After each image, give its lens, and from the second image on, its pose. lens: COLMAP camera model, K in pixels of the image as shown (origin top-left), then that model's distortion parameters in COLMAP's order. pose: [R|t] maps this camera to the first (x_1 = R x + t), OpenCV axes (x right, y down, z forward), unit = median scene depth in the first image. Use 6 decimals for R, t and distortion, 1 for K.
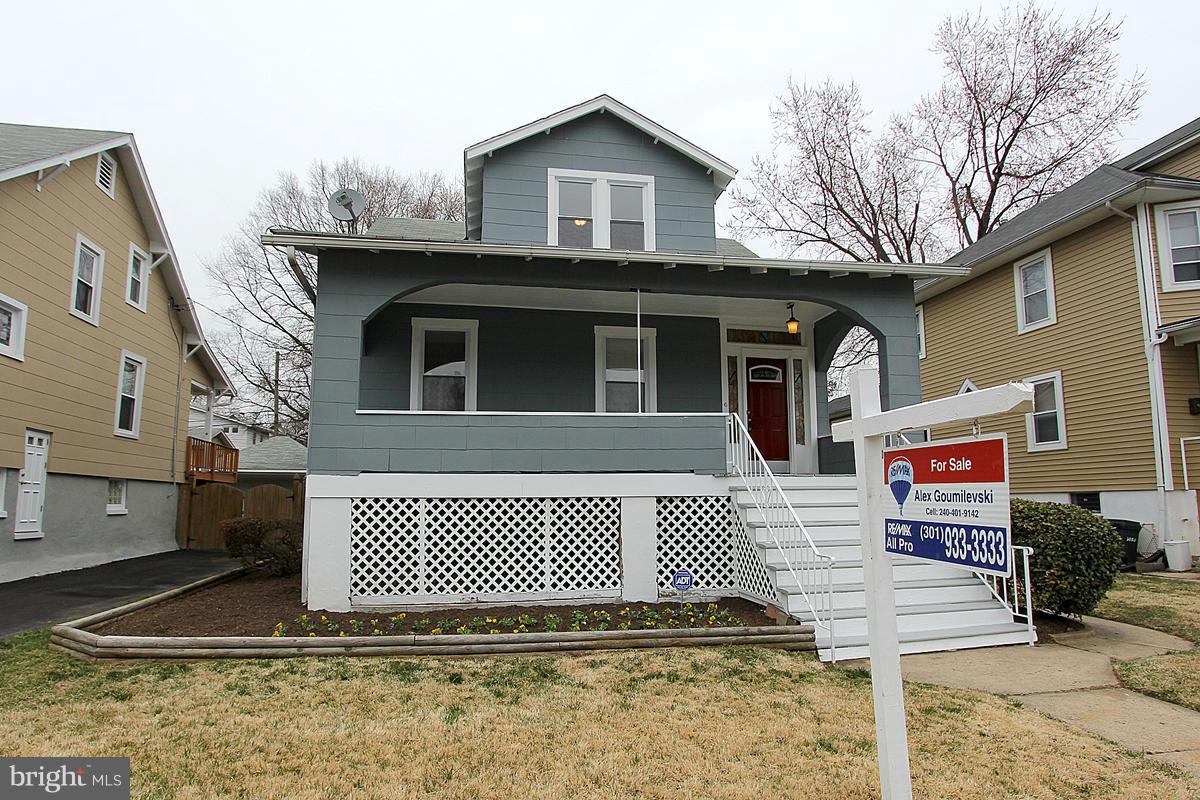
lens RADIAL K [[682.1, 0, 603.5], [0, 682.1, 404.3], [0, 0, 1]] dist [-0.010889, -0.002279]
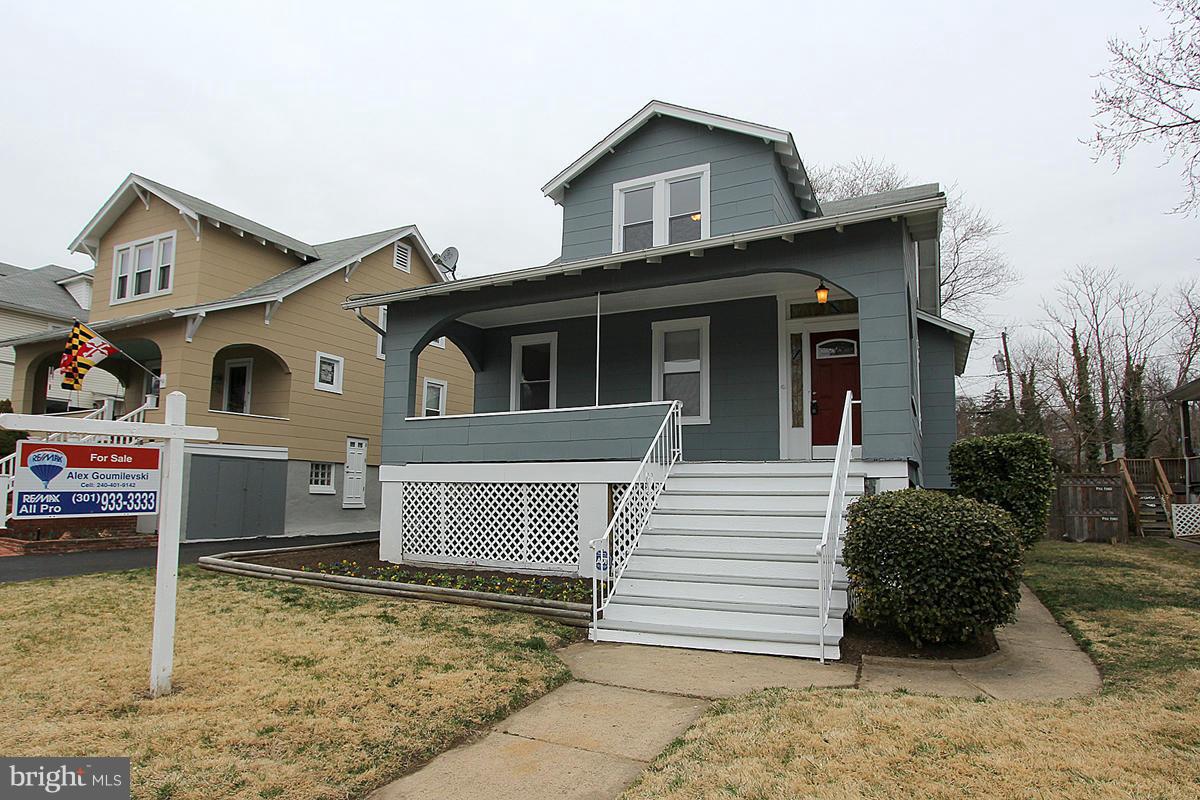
lens RADIAL K [[682.1, 0, 602.4], [0, 682.1, 402.2], [0, 0, 1]] dist [-0.010889, -0.002279]
pose [[0.798346, -0.062546, -0.598942, 0.732780], [0.069851, 0.997496, -0.011059, 0.019760], [0.598134, -0.033008, 0.800716, 0.136773]]
